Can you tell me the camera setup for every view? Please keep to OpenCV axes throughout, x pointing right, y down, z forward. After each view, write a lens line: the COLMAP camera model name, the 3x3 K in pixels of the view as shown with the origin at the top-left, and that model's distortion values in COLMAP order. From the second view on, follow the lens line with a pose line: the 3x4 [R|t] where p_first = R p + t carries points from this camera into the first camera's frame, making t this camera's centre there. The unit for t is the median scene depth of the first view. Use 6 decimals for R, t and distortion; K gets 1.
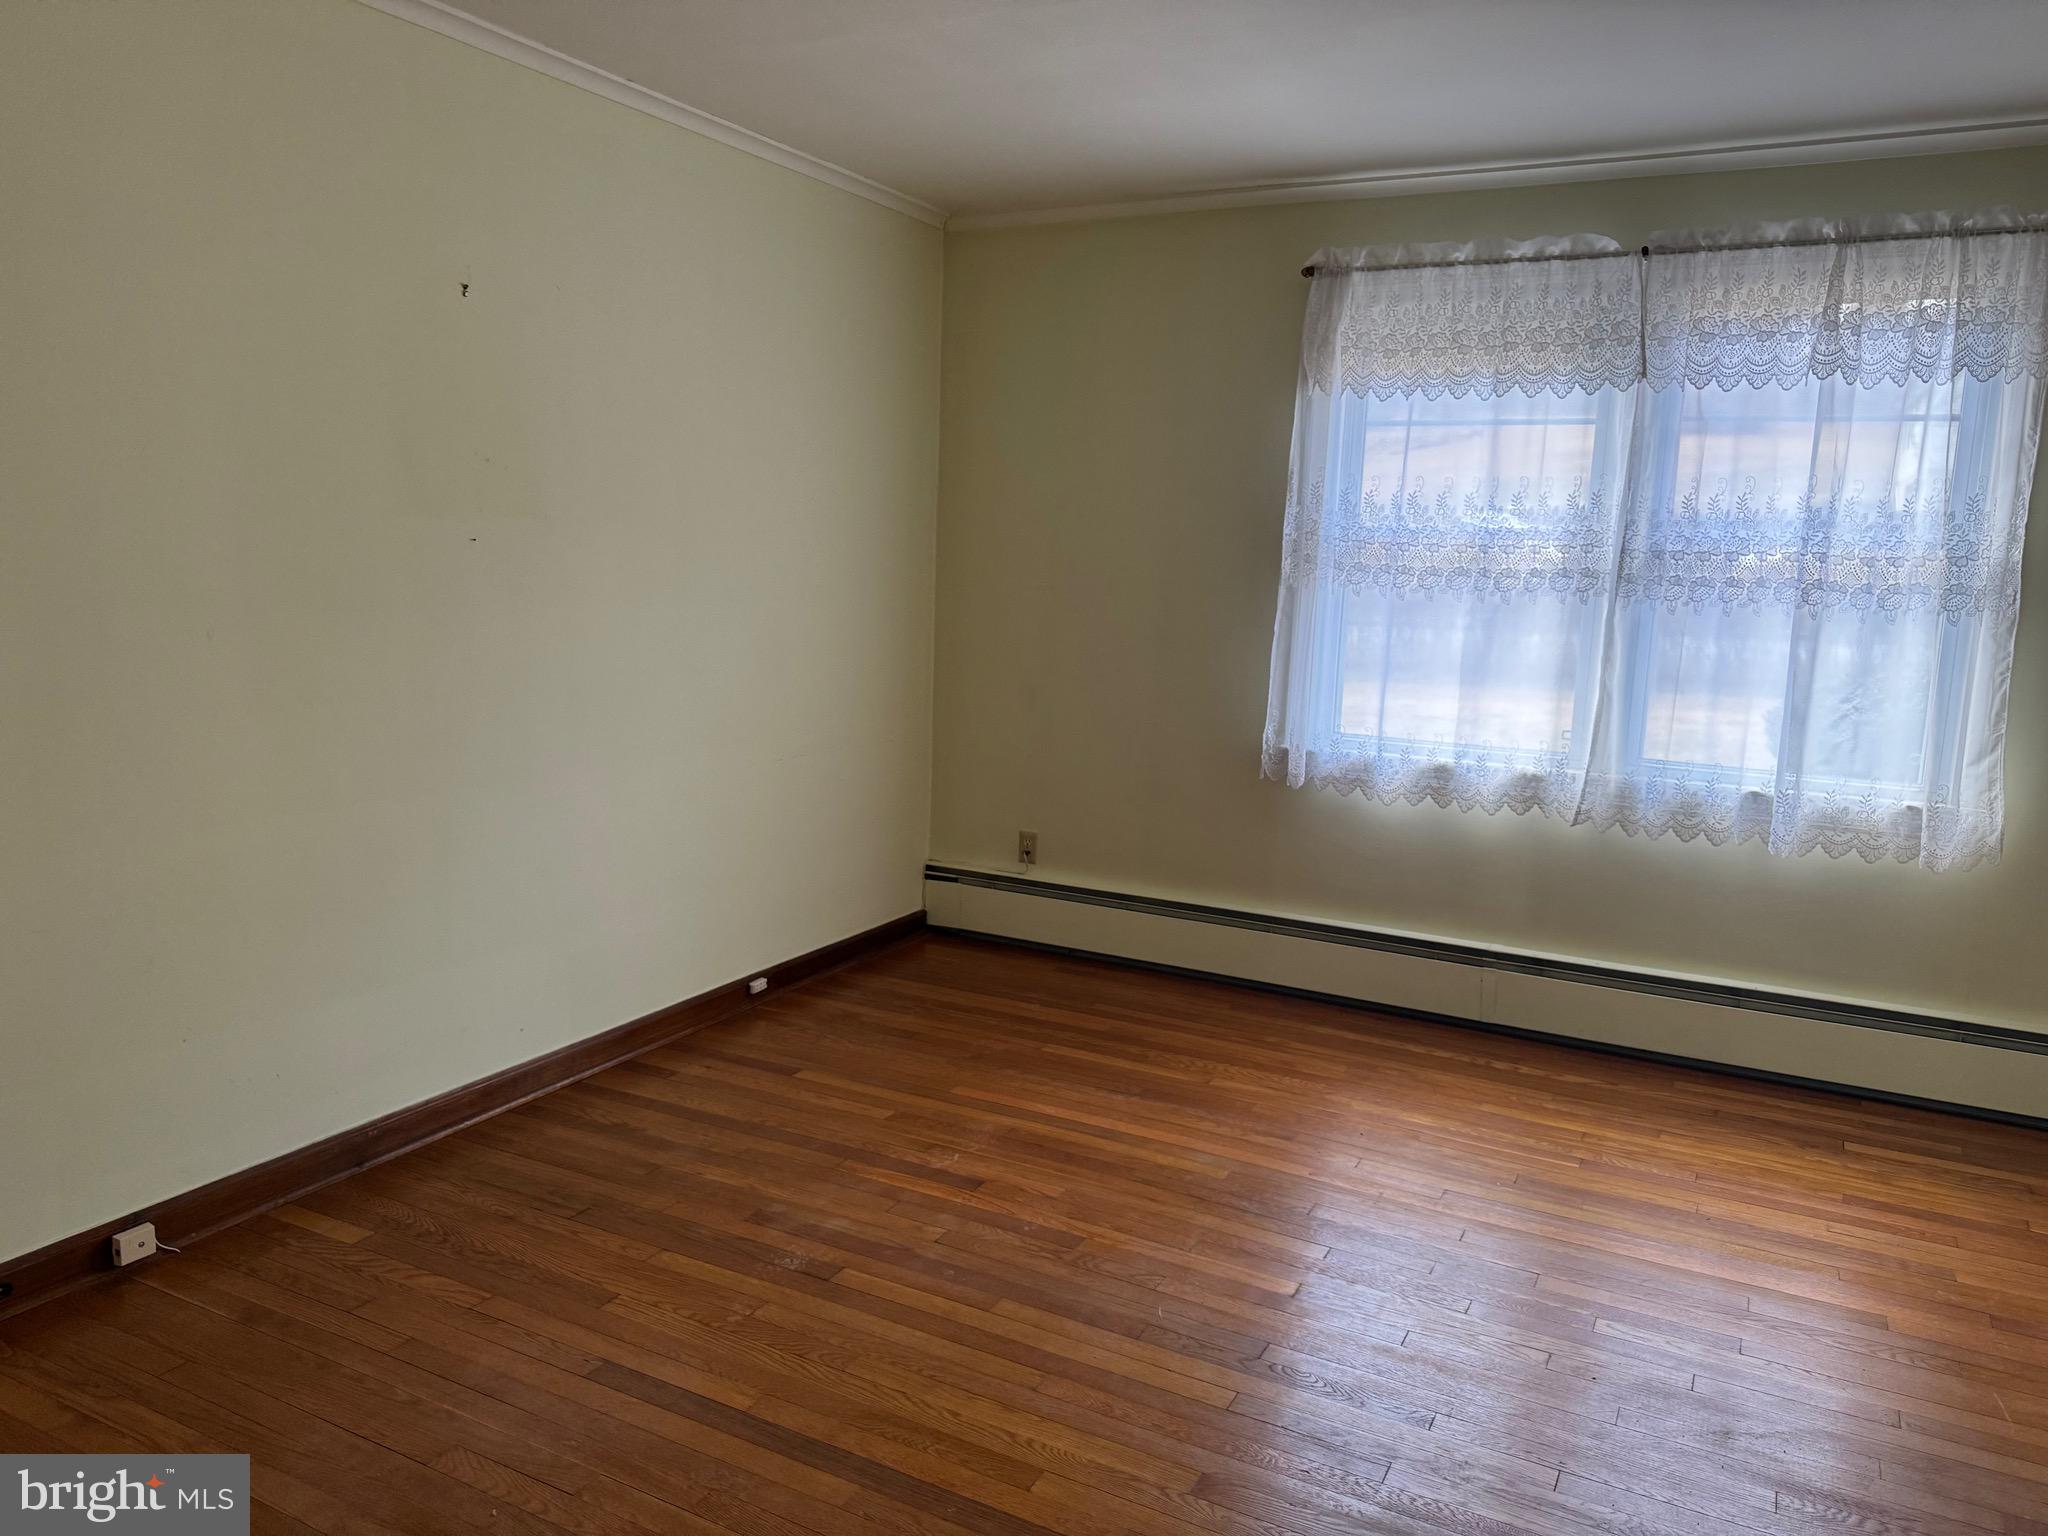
lens RADIAL K [[1448.2, 0, 1038.6], [0, 1448.2, 759.3], [0, 0, 1]] dist [0.074610, -0.073272]
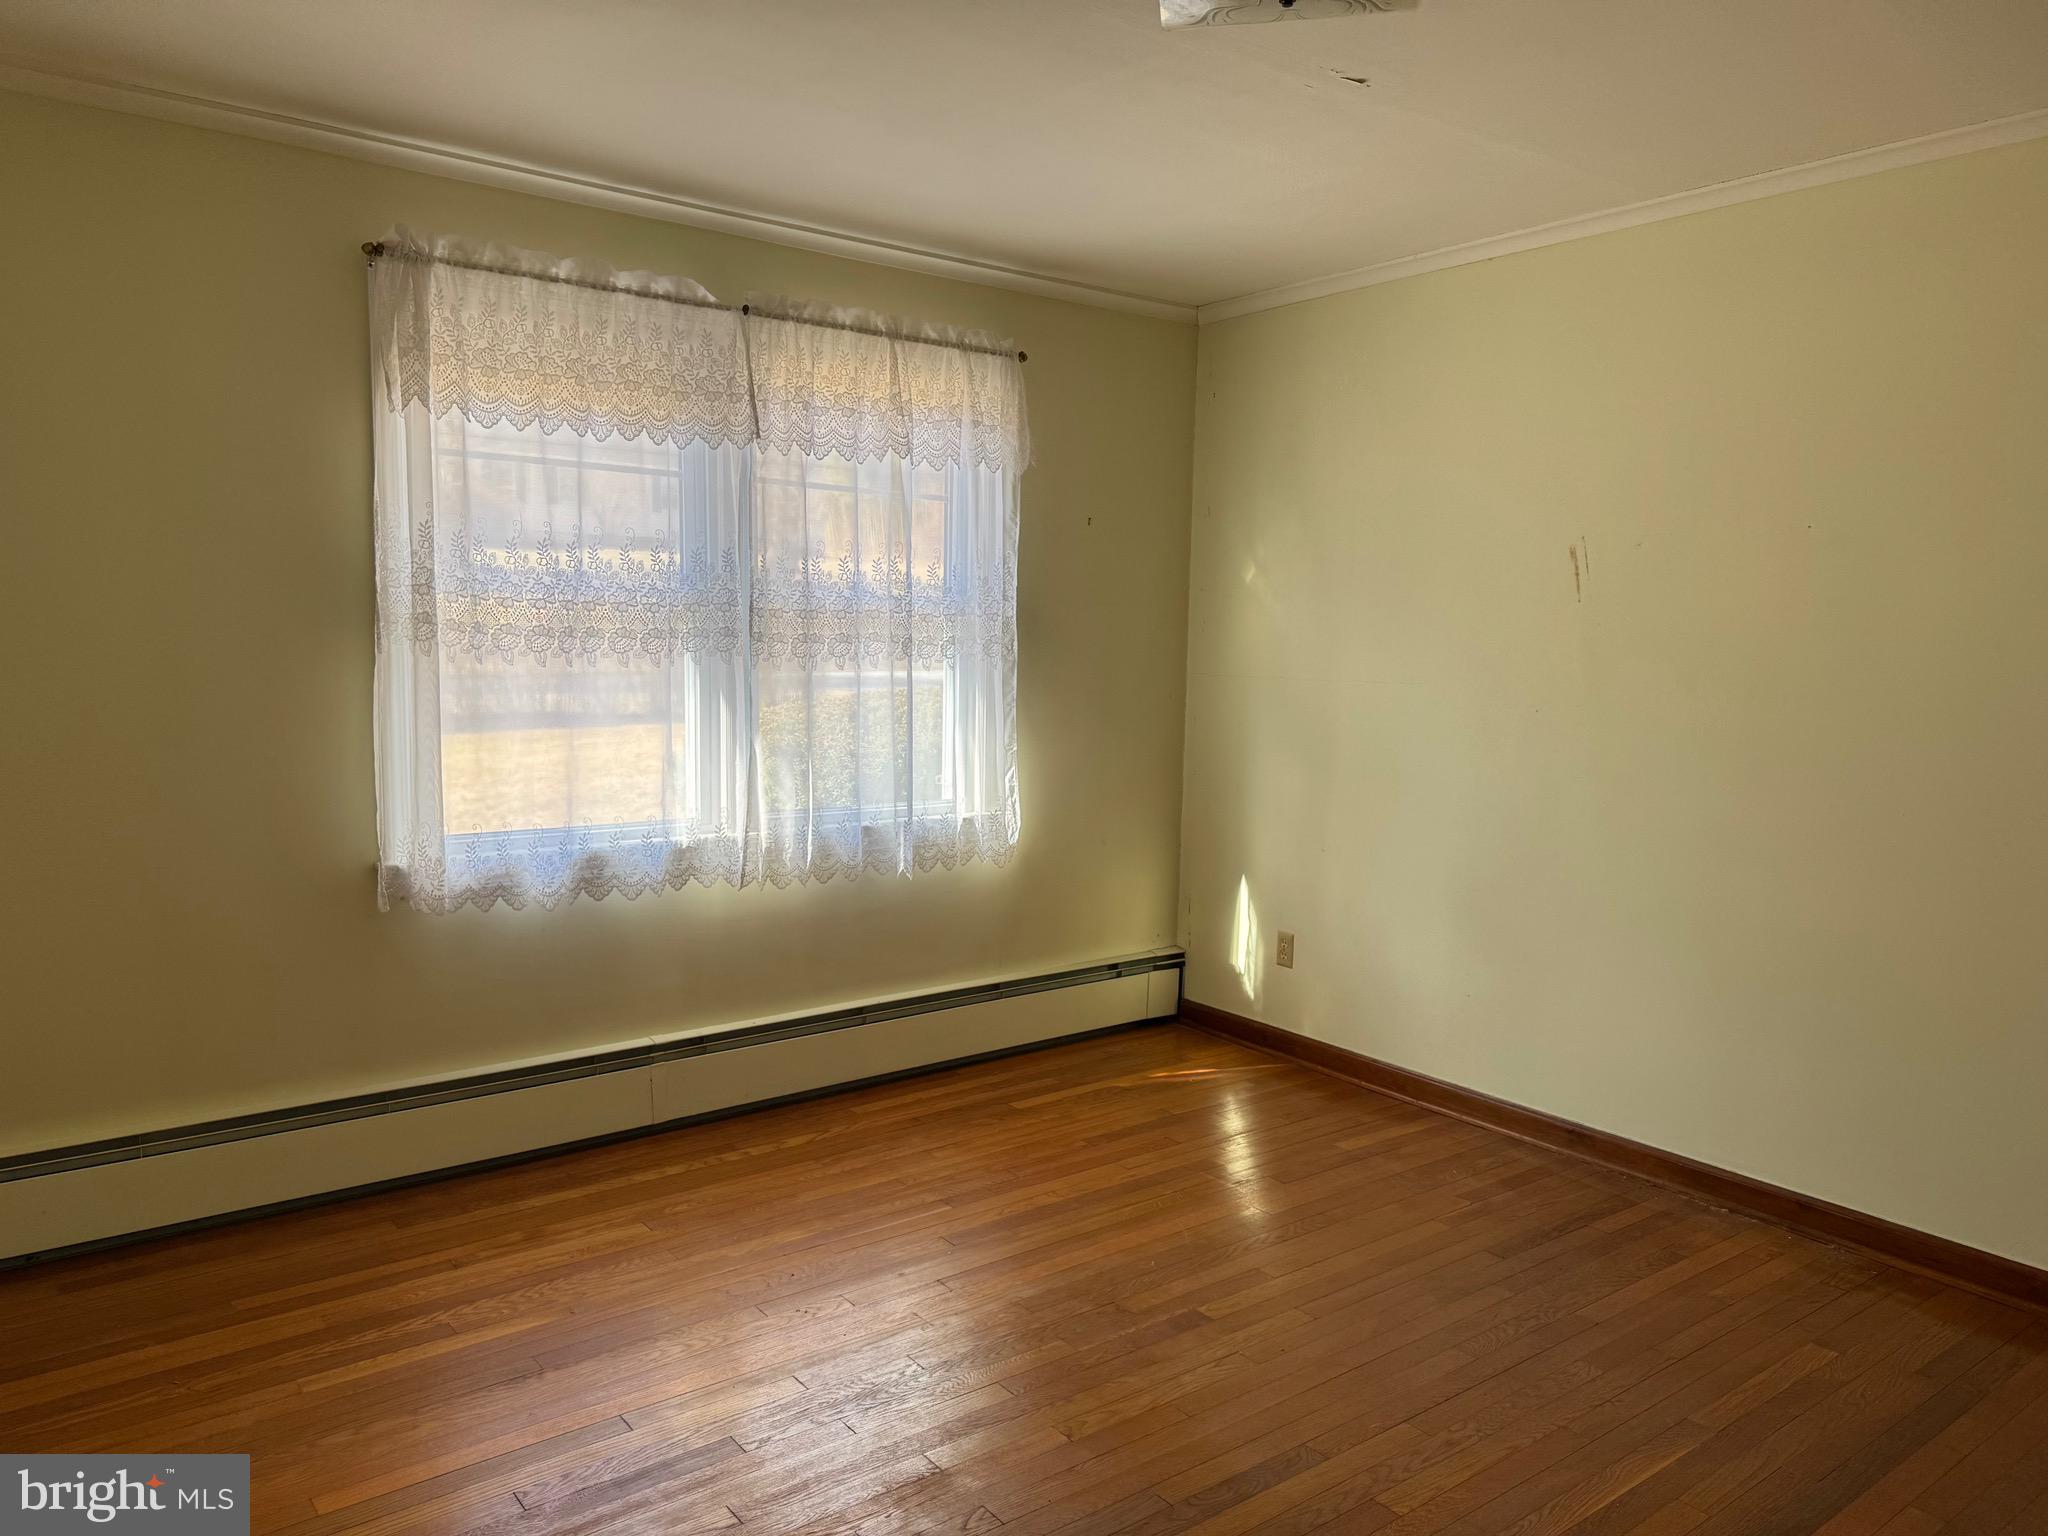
lens RADIAL K [[1448.2, 0, 1043.2], [0, 1448.2, 772.0], [0, 0, 1]] dist [0.074610, -0.073272]
pose [[0.421908, -0.118180, 0.898903, -0.419011], [0.130309, 0.989078, 0.068874, -0.074515], [-0.897225, 0.088077, 0.432700, 0.402367]]
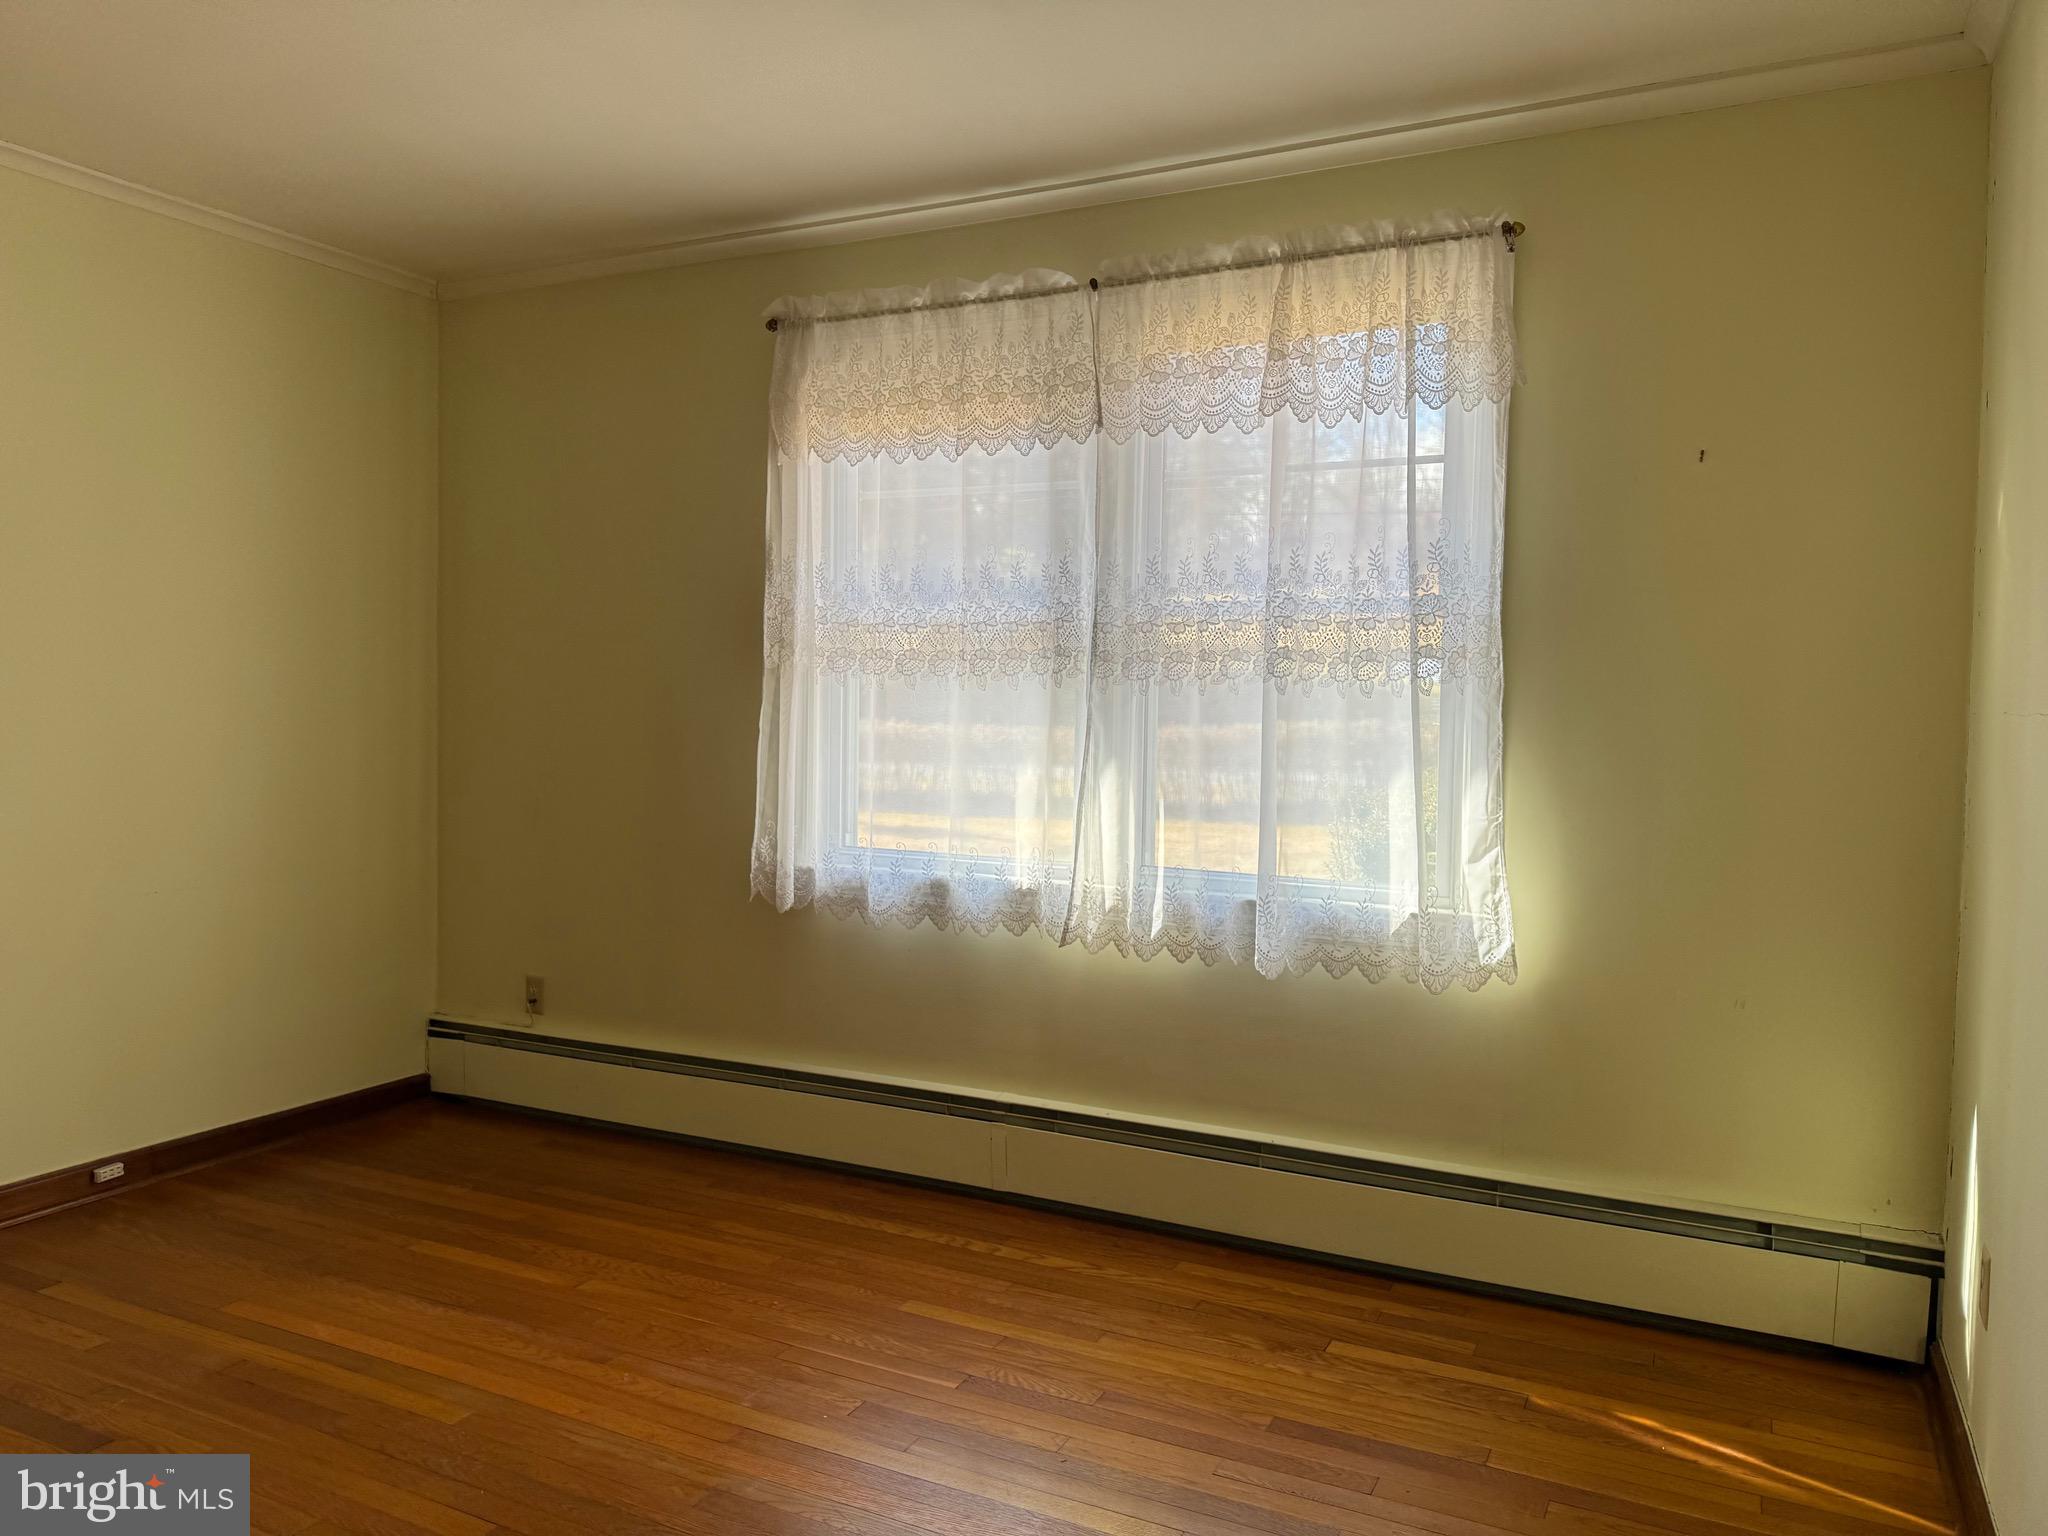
lens RADIAL K [[1448.2, 0, 1010.4], [0, 1448.2, 751.2], [0, 0, 1]] dist [0.074610, -0.073272]
pose [[0.999747, -0.022449, 0.001484, 0.343996], [0.022474, 0.993511, -0.111495, 0.025651], [0.001028, 0.111500, 0.993764, 0.162274]]
